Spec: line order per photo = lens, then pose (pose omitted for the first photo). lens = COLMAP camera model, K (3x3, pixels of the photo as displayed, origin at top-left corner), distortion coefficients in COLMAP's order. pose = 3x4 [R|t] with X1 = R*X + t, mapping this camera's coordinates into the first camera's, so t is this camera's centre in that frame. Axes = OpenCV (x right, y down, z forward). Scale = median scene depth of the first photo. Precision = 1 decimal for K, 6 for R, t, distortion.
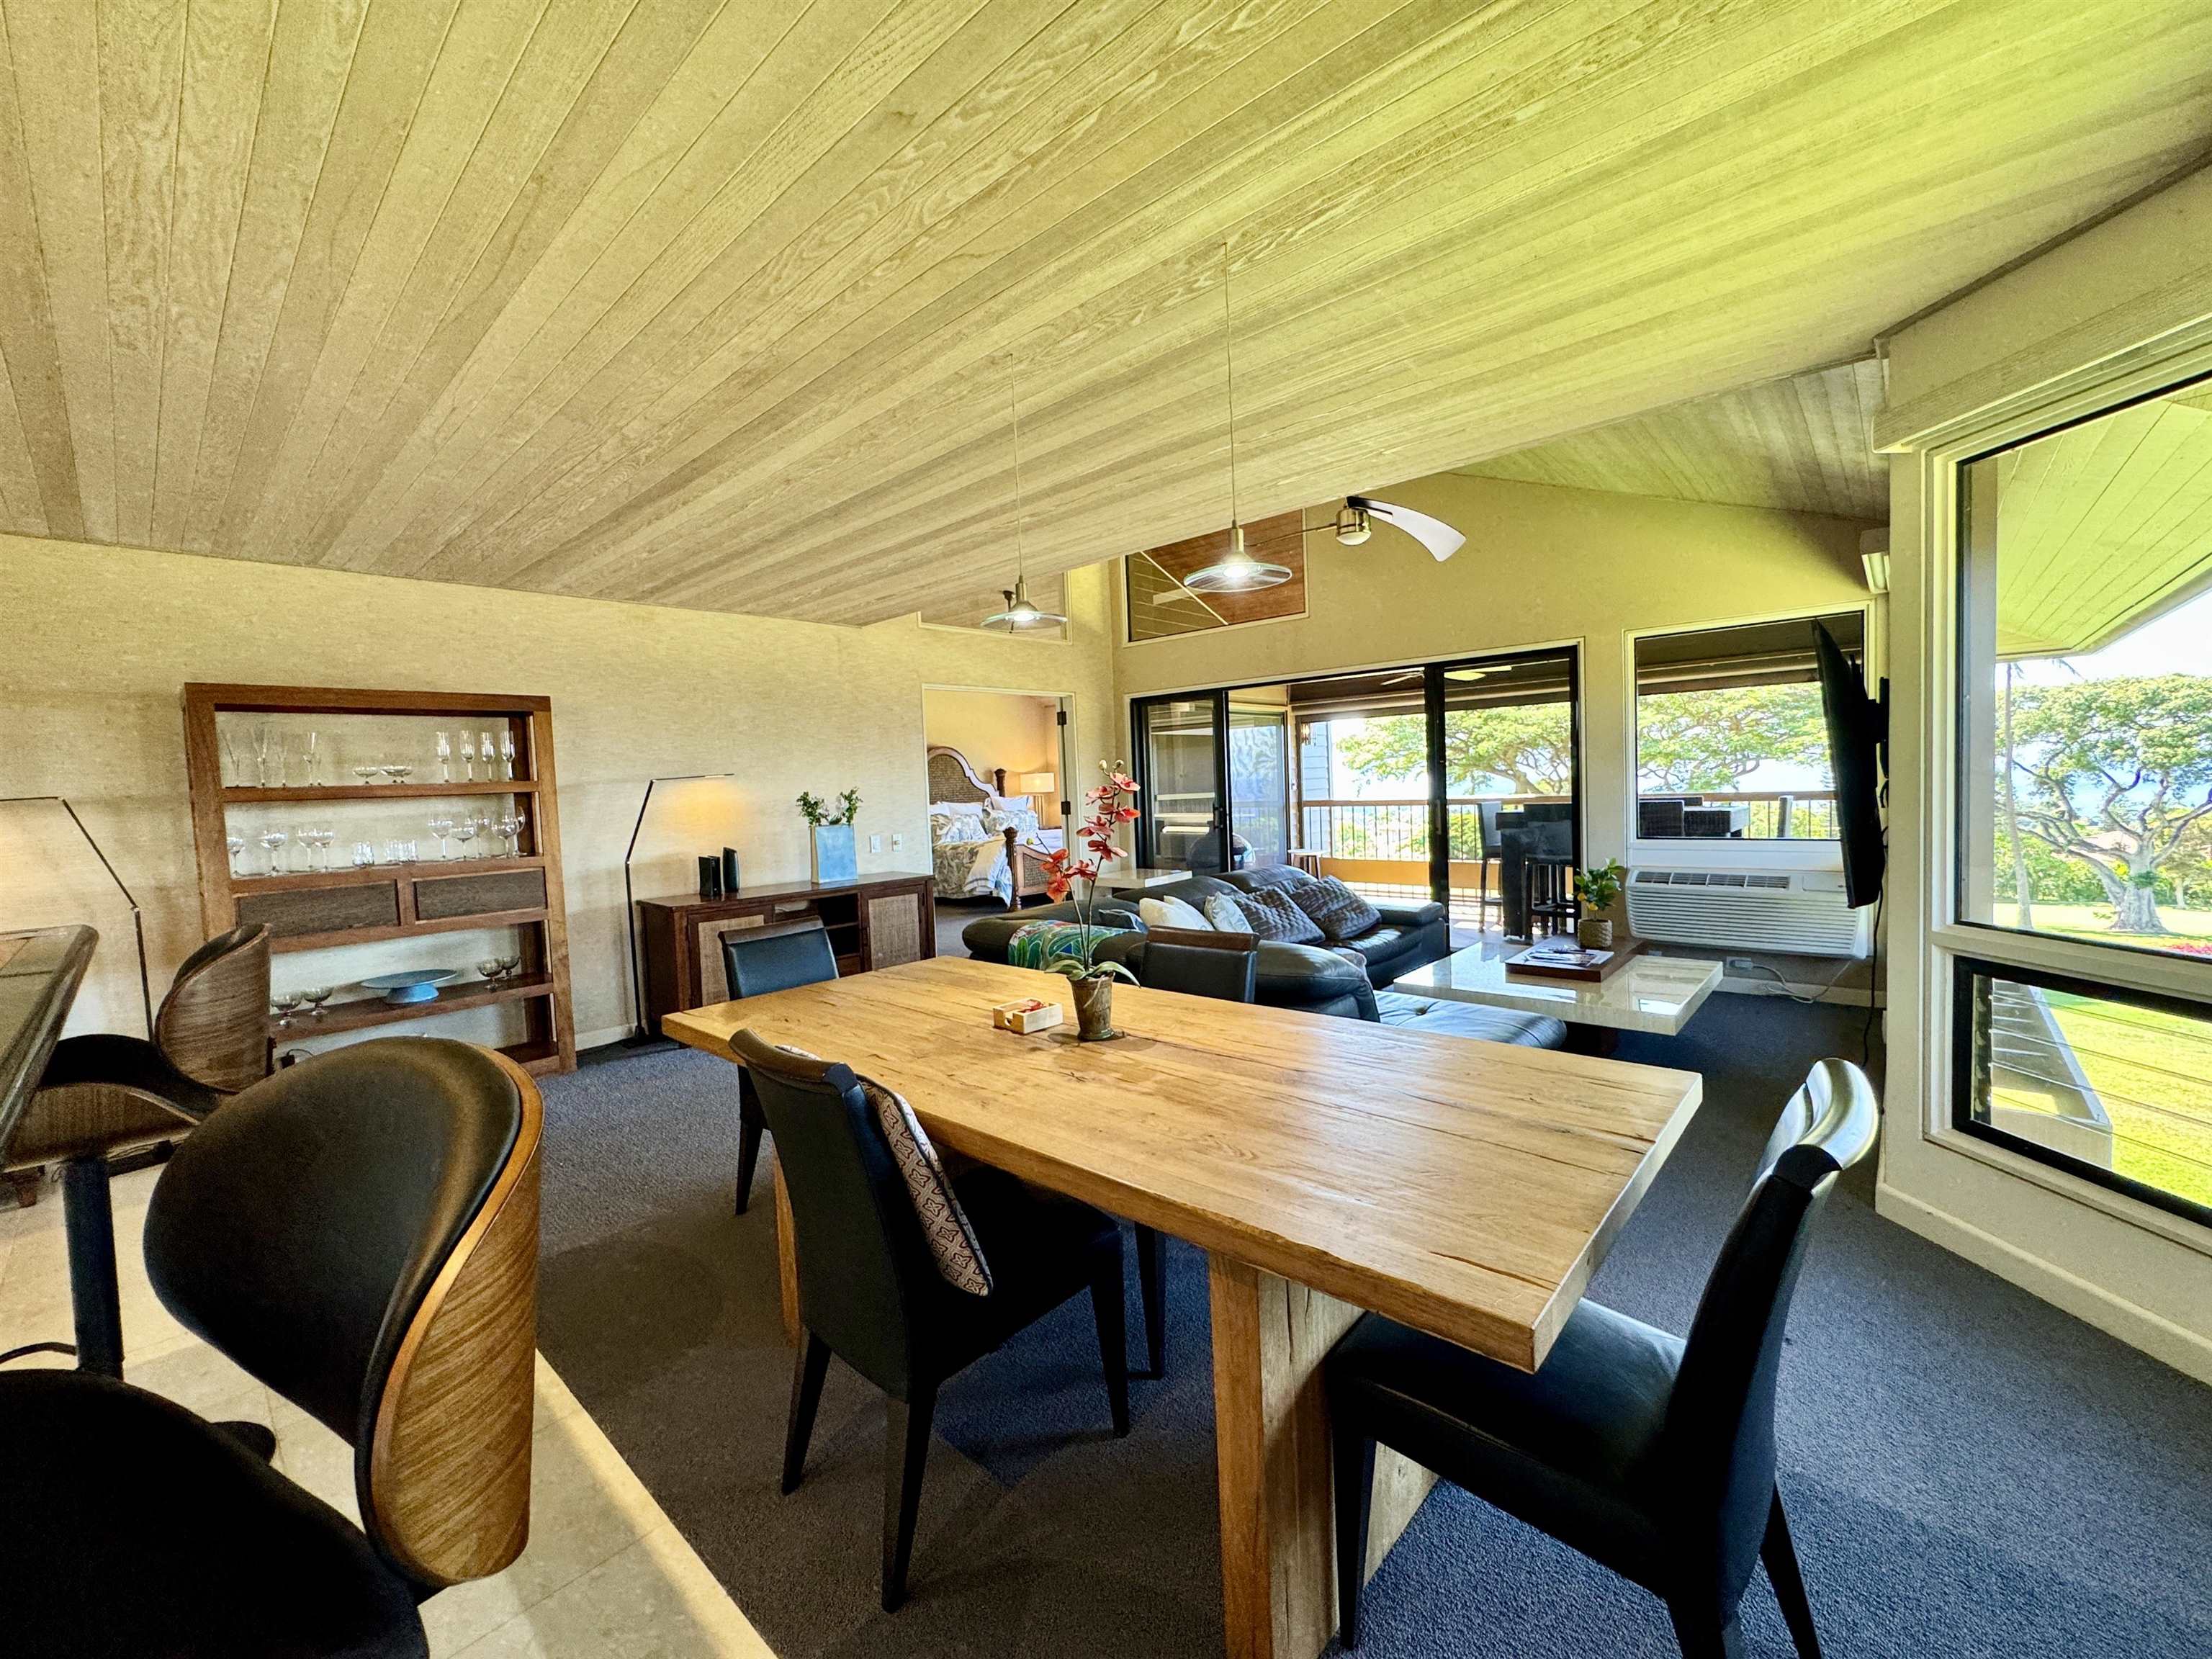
lens RADIAL K [[886.6, 0, 1107.8], [0, 886.6, 829.6], [0, 0, 1]] dist [-0.003226, 0.000539]
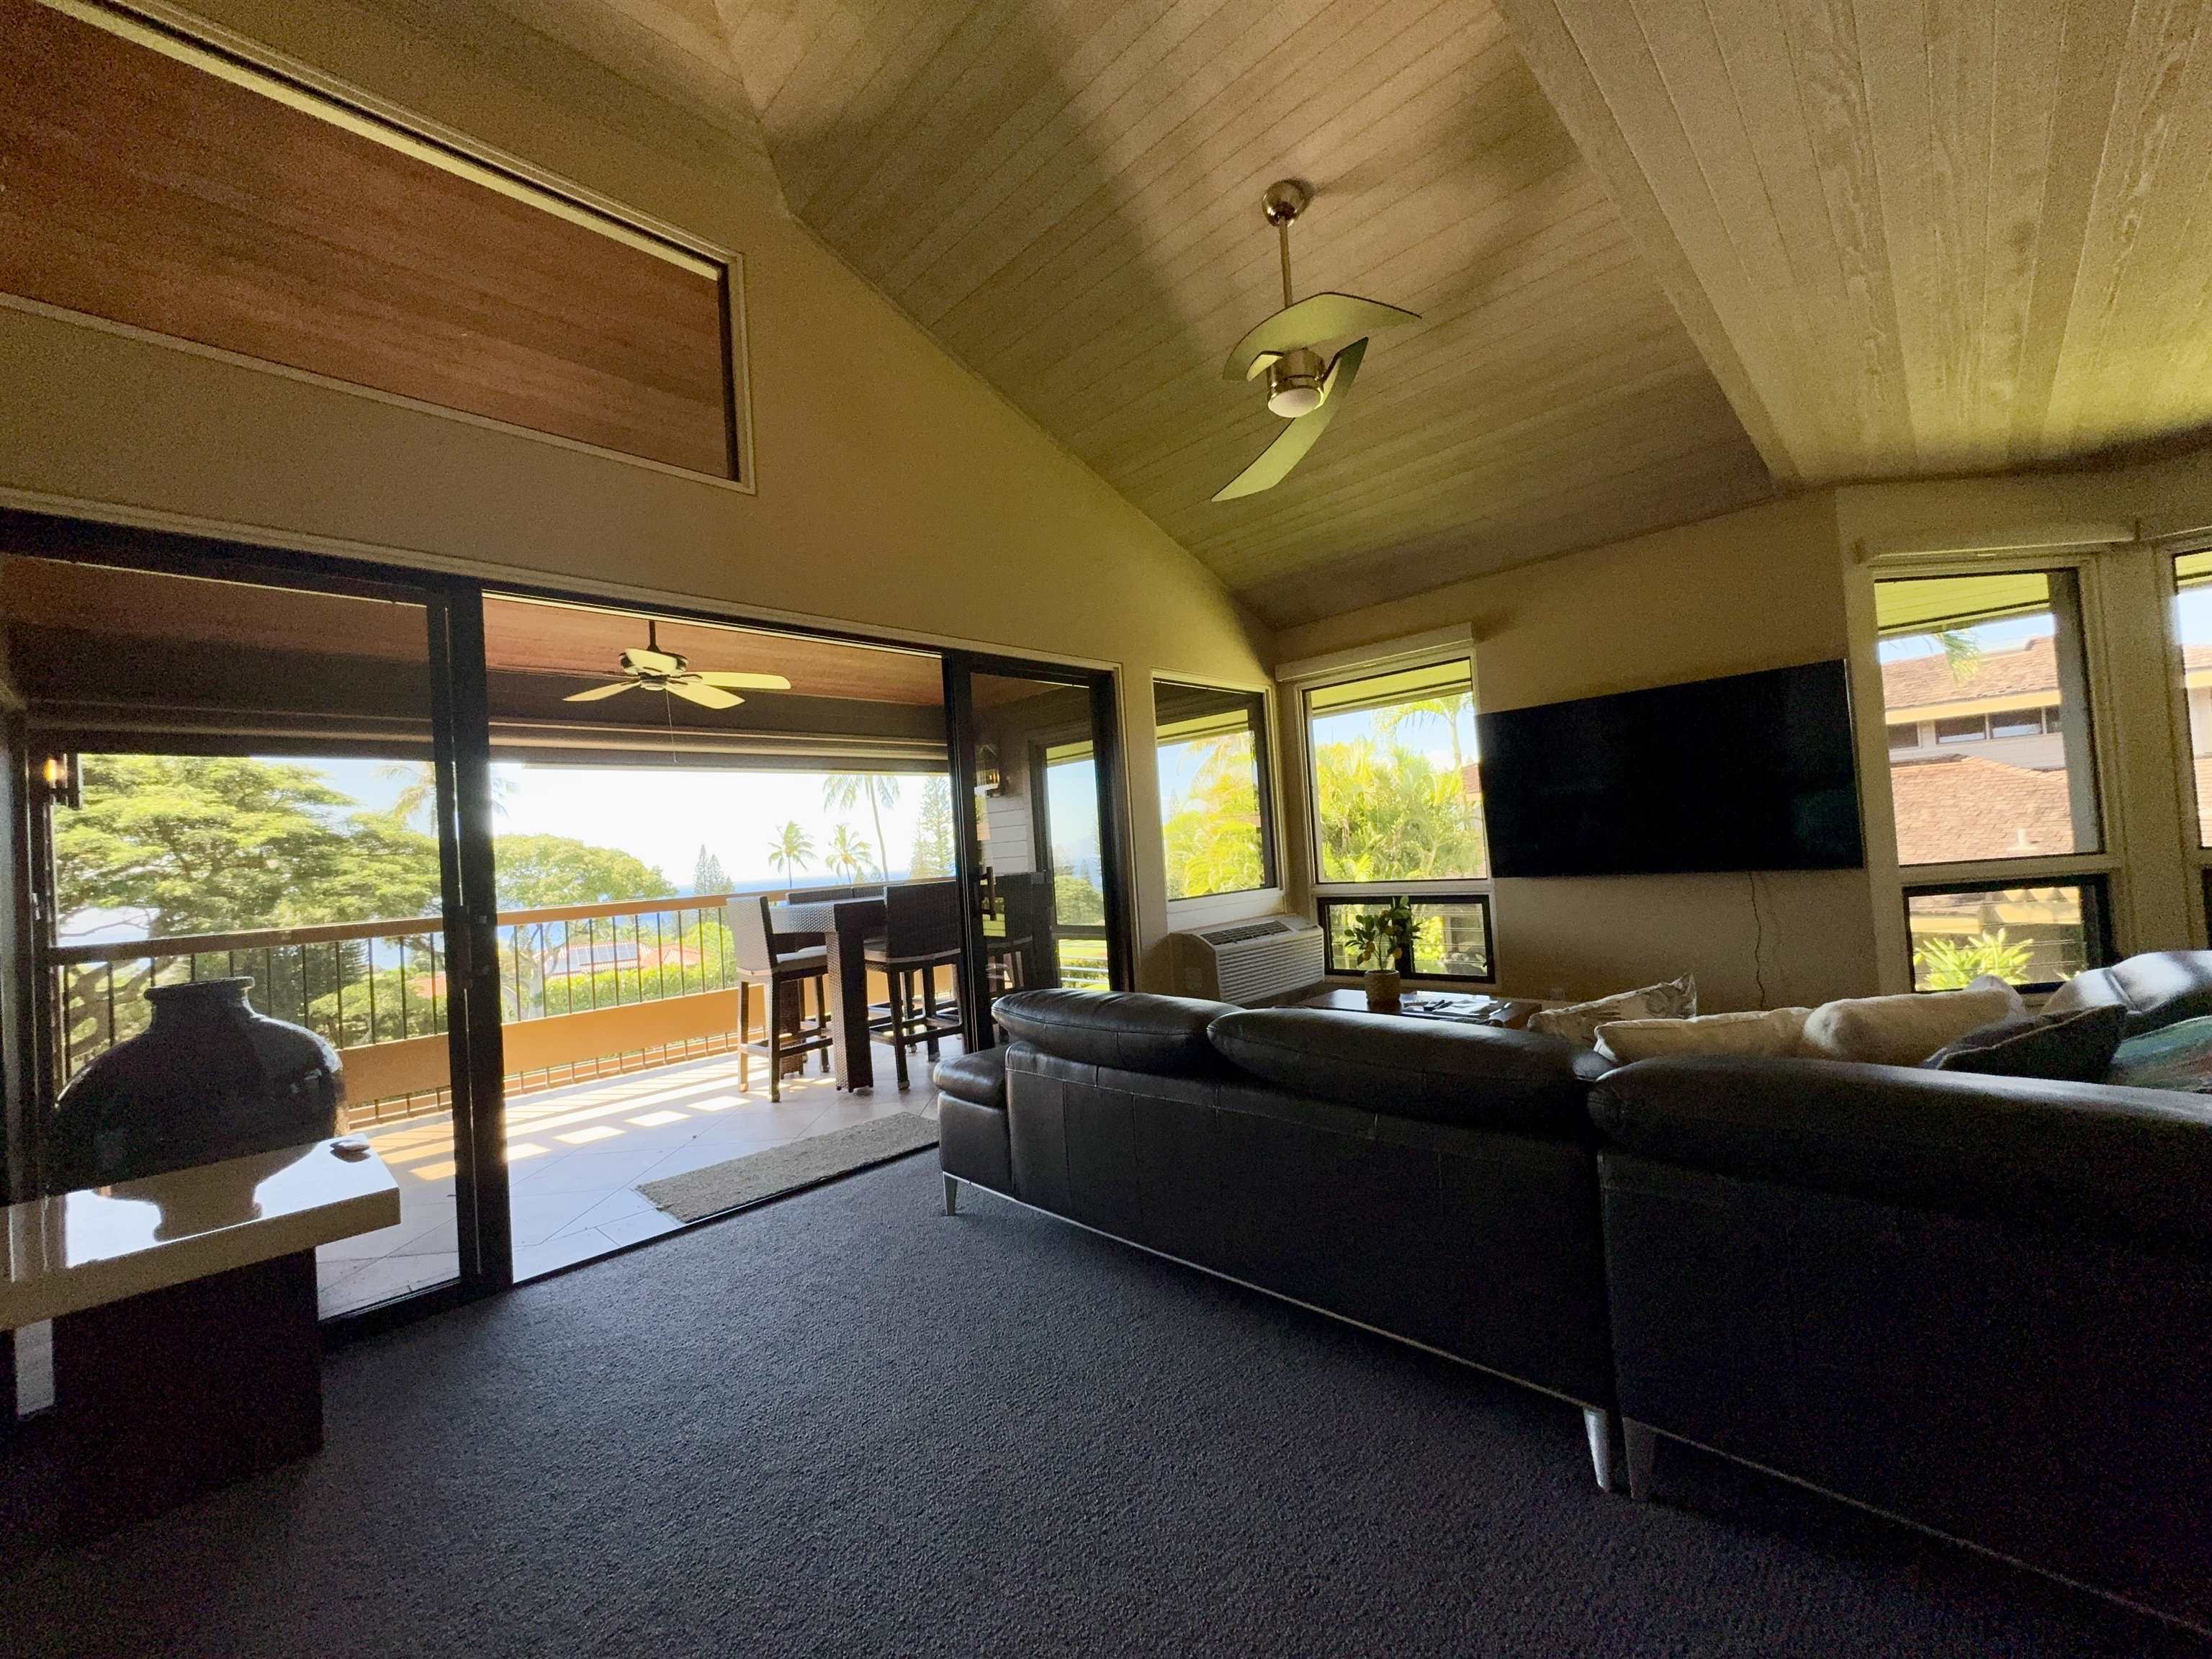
lens RADIAL K [[886.6, 0, 1107.8], [0, 886.6, 829.6], [0, 0, 1]] dist [-0.003226, 0.000539]
pose [[0.040225, 0.063708, 0.997158, -0.267000], [0.117477, 0.990742, -0.068037, -0.007808], [-0.992261, 0.119880, 0.032368, 0.944810]]
